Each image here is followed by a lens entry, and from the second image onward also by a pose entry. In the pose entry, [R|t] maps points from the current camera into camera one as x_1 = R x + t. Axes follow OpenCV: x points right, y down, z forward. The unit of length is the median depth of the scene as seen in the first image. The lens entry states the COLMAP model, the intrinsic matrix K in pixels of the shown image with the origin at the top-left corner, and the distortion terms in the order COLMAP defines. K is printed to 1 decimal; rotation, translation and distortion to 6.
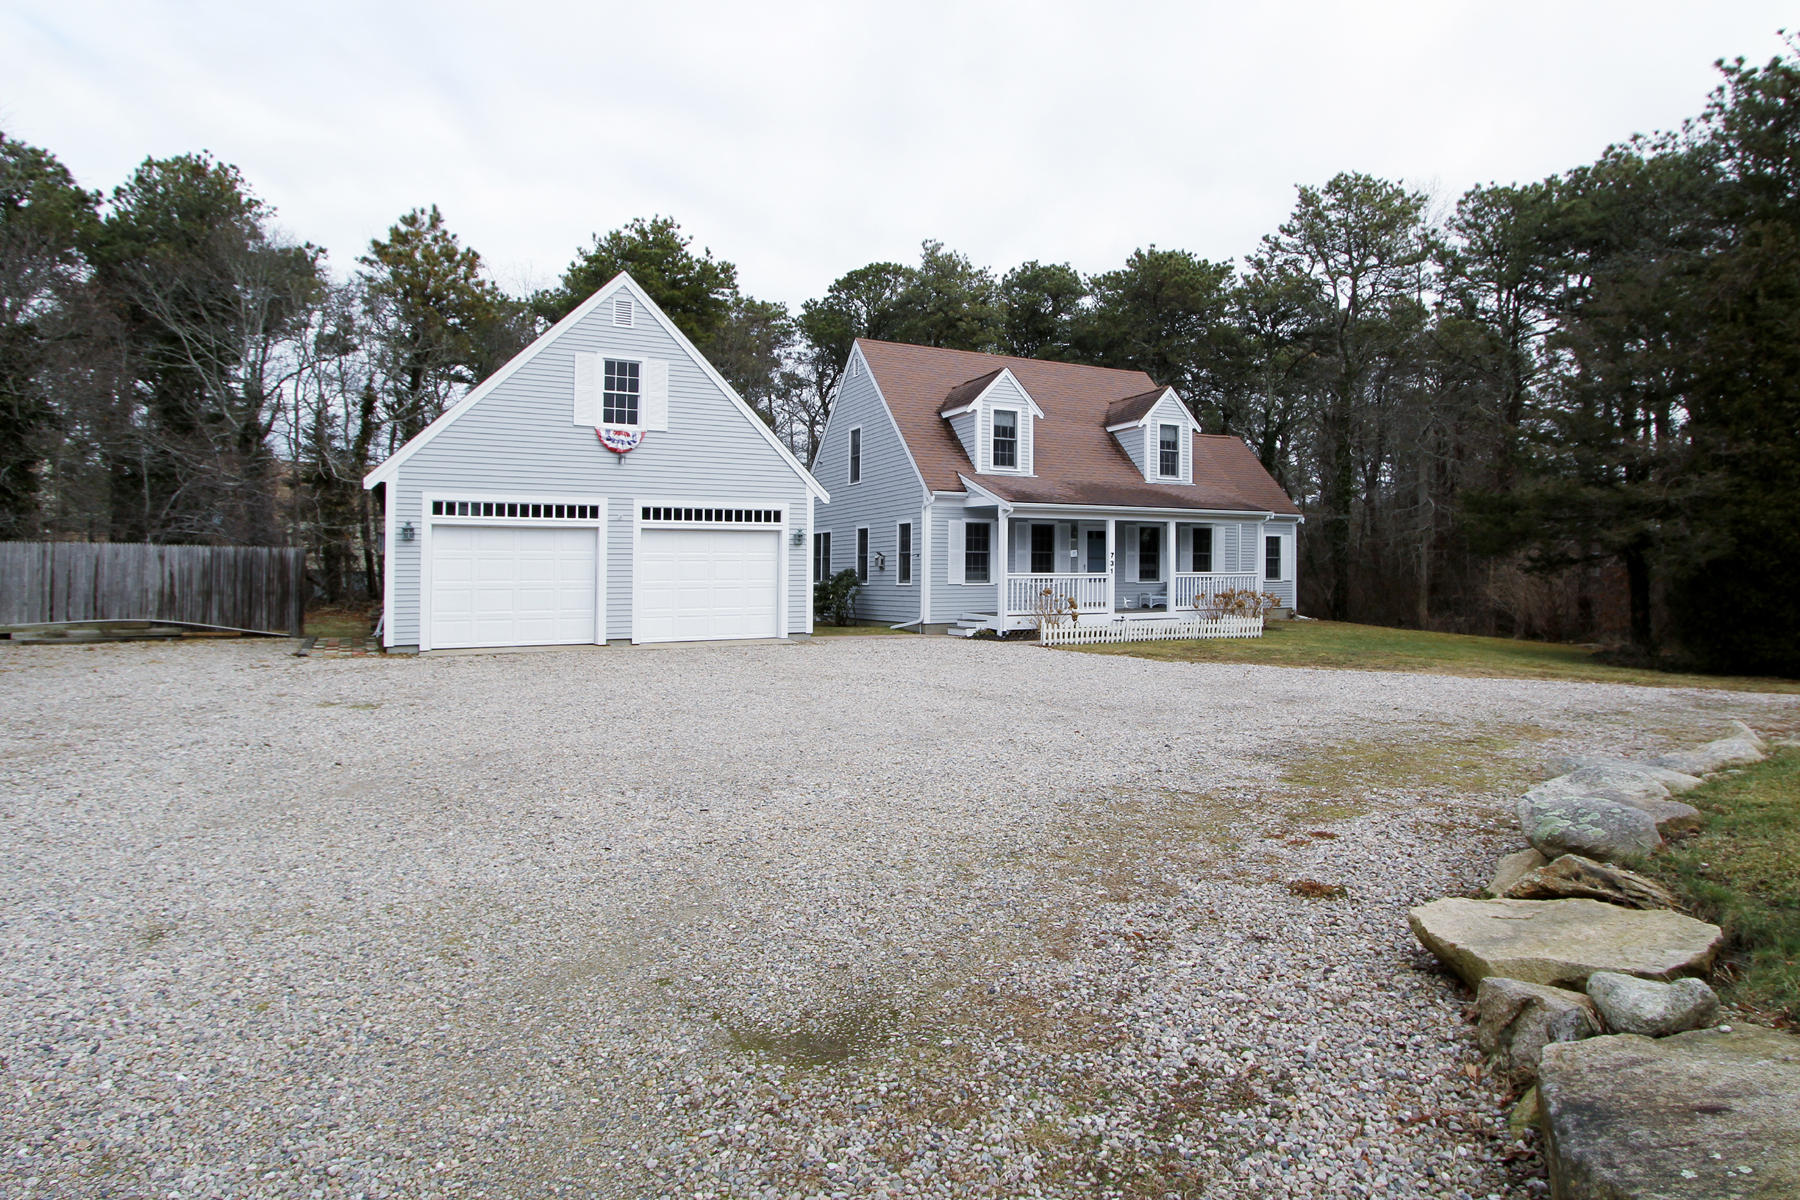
lens RADIAL K [[864.1, 0, 891.9], [0, 864.1, 527.3], [0, 0, 1]] dist [-0.004037, 0.000775]
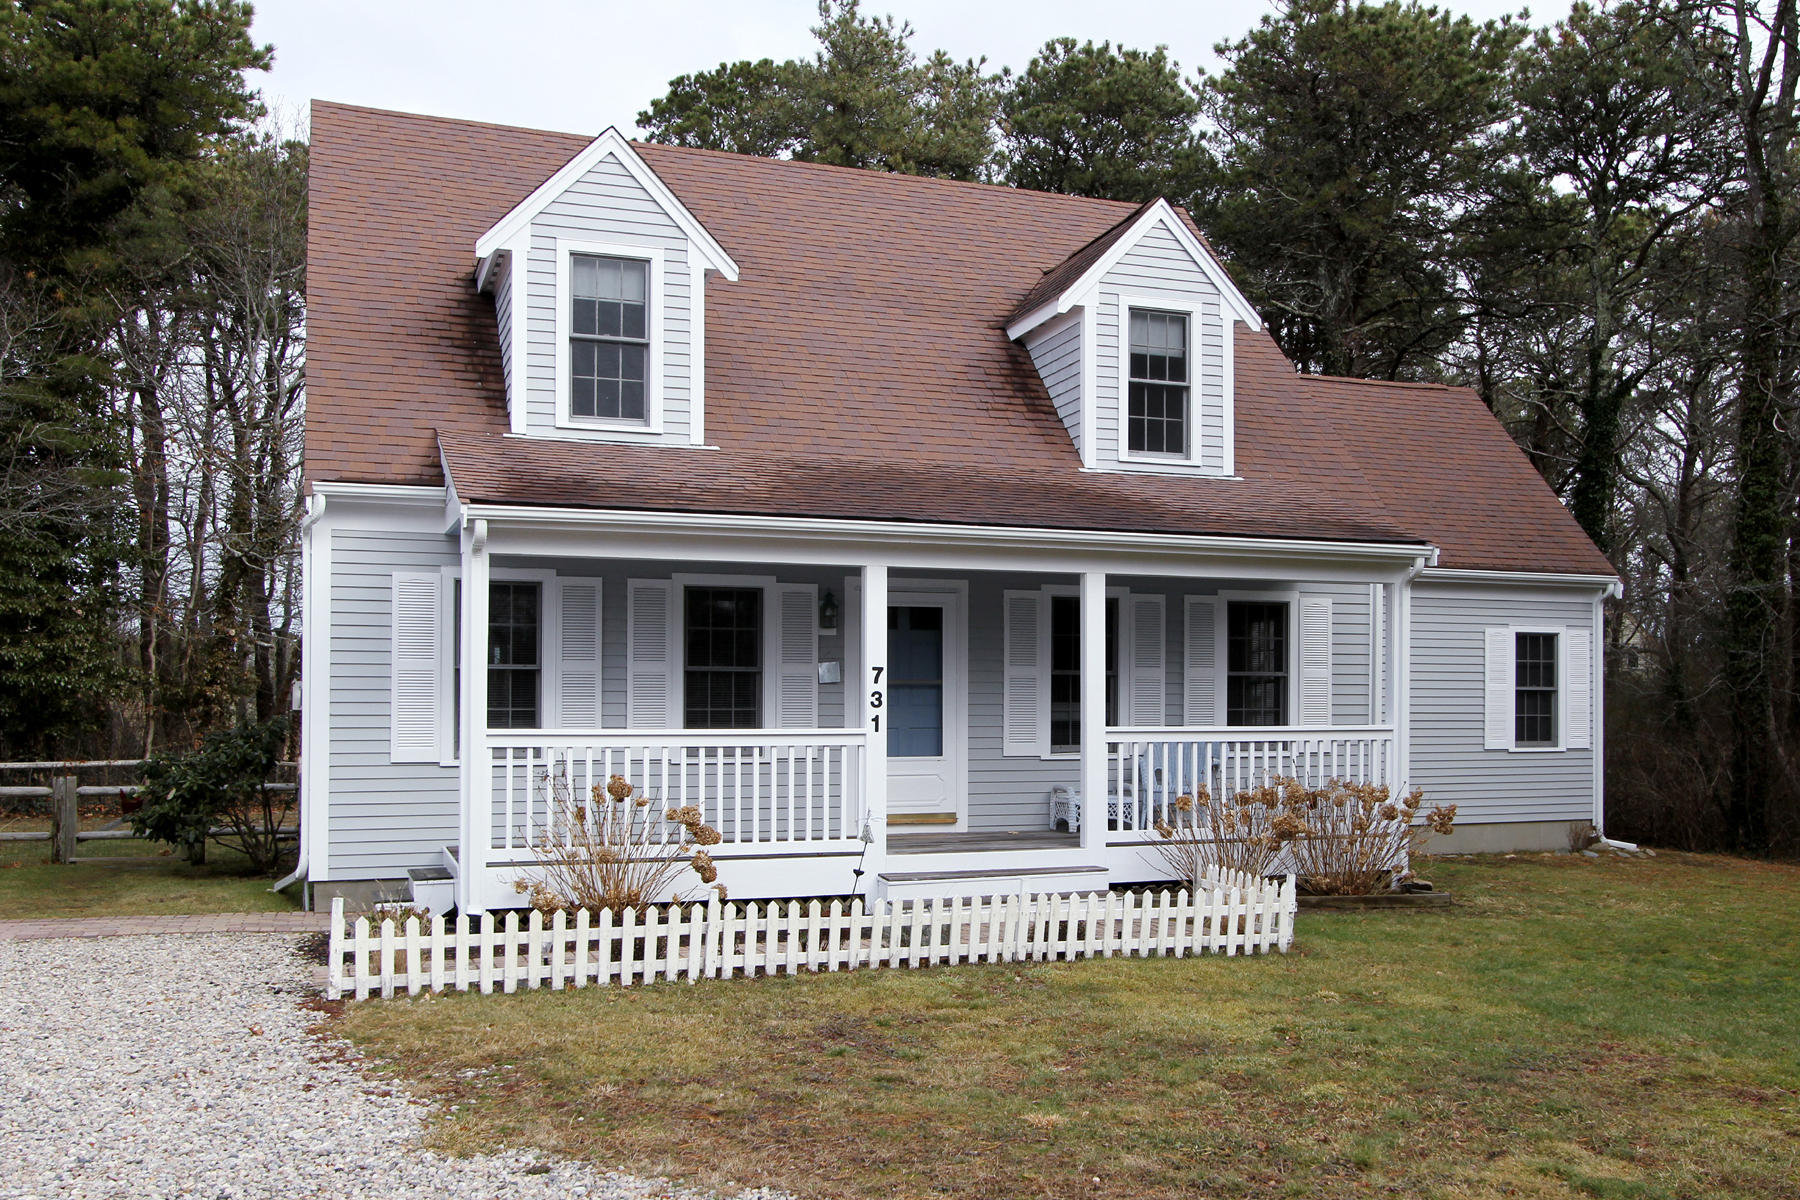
lens RADIAL K [[1477.5, 0, 900.7], [0, 1477.5, 608.1], [0, 0, 1]] dist [0.012114, 0.000803]
pose [[0.994161, -0.004137, -0.107828, 0.288261], [0.001886, 0.999778, -0.020968, 0.016687], [0.107891, 0.020642, 0.993948, 0.400662]]
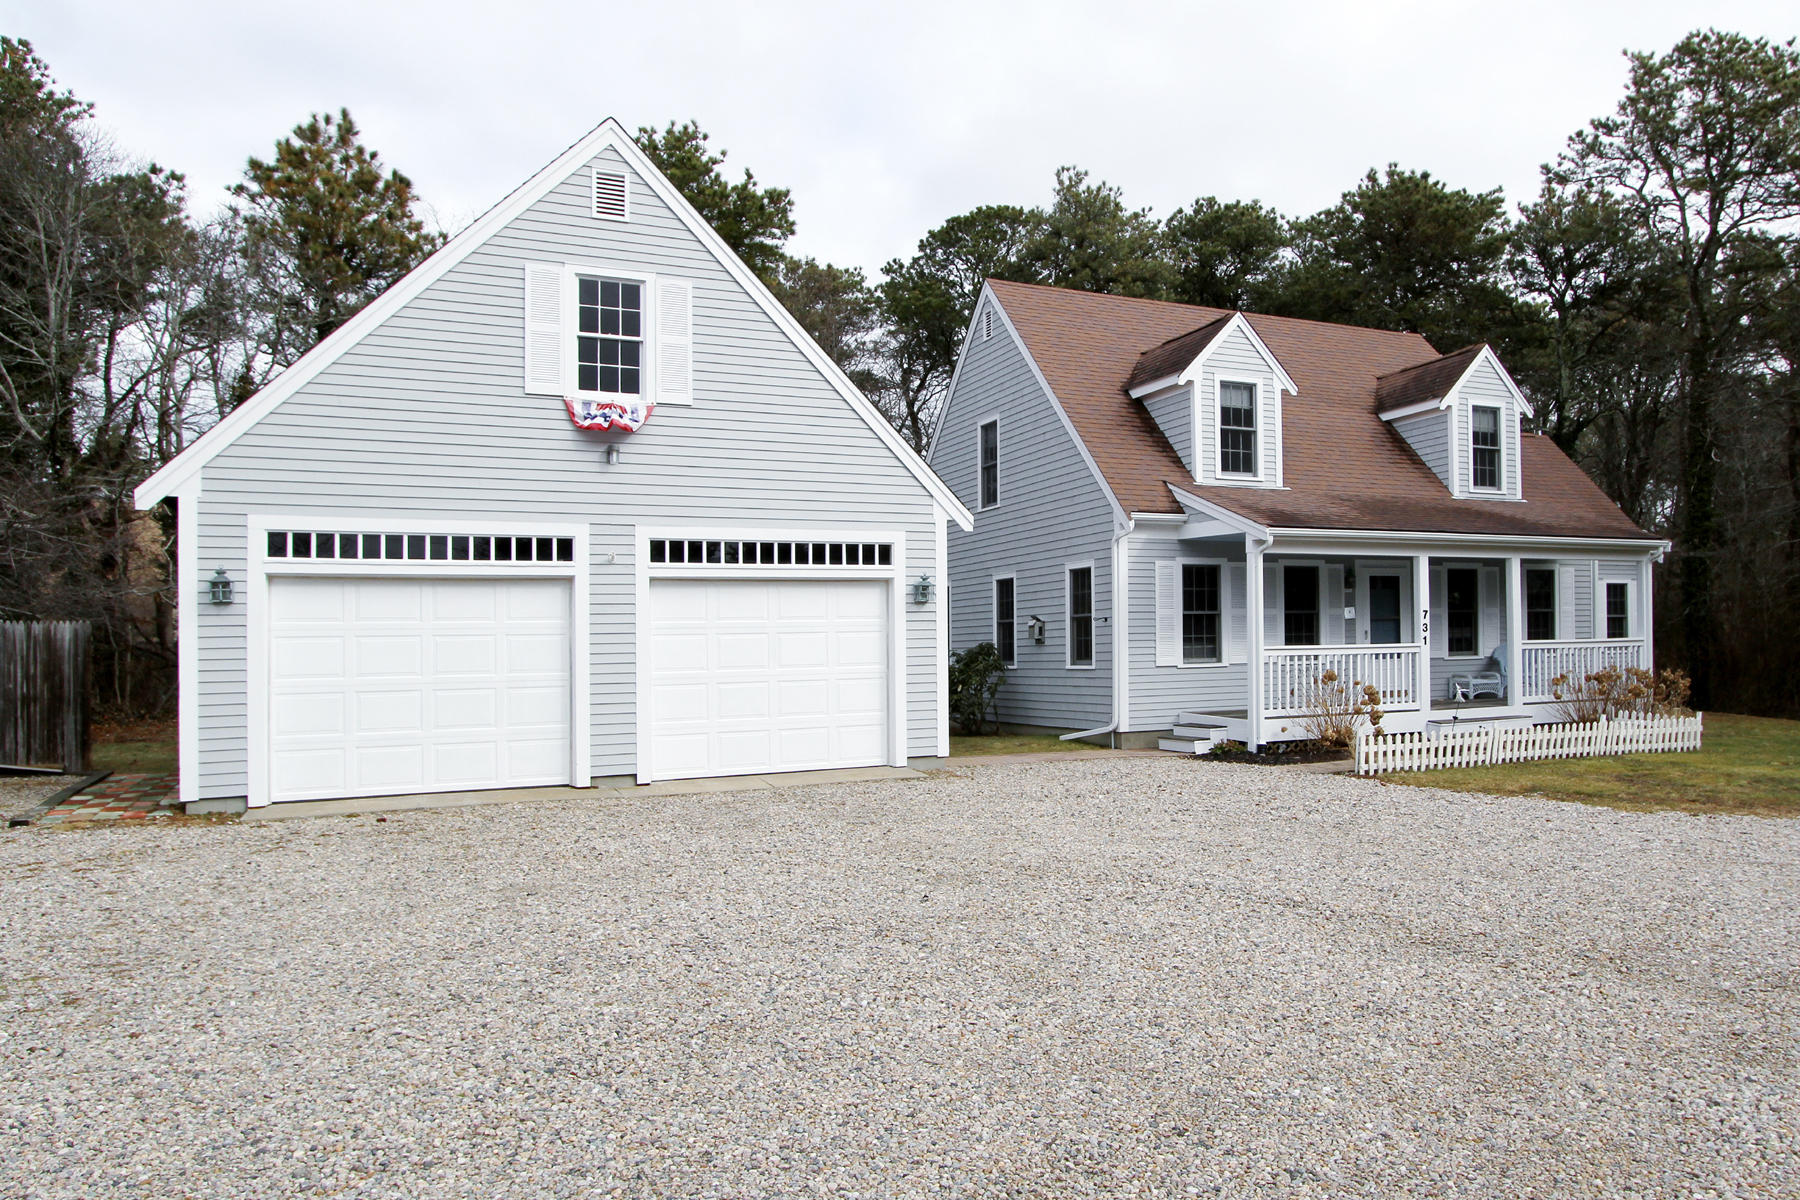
lens RADIAL K [[1031.9, 0, 913.3], [0, 1031.9, 612.9], [0, 0, 1]] dist [-0.007587, 0.005849]
pose [[0.998495, -0.016617, -0.052256, -0.058861], [0.017652, 0.999656, 0.019412, 0.009918], [0.051916, -0.020305, 0.998445, 0.236069]]
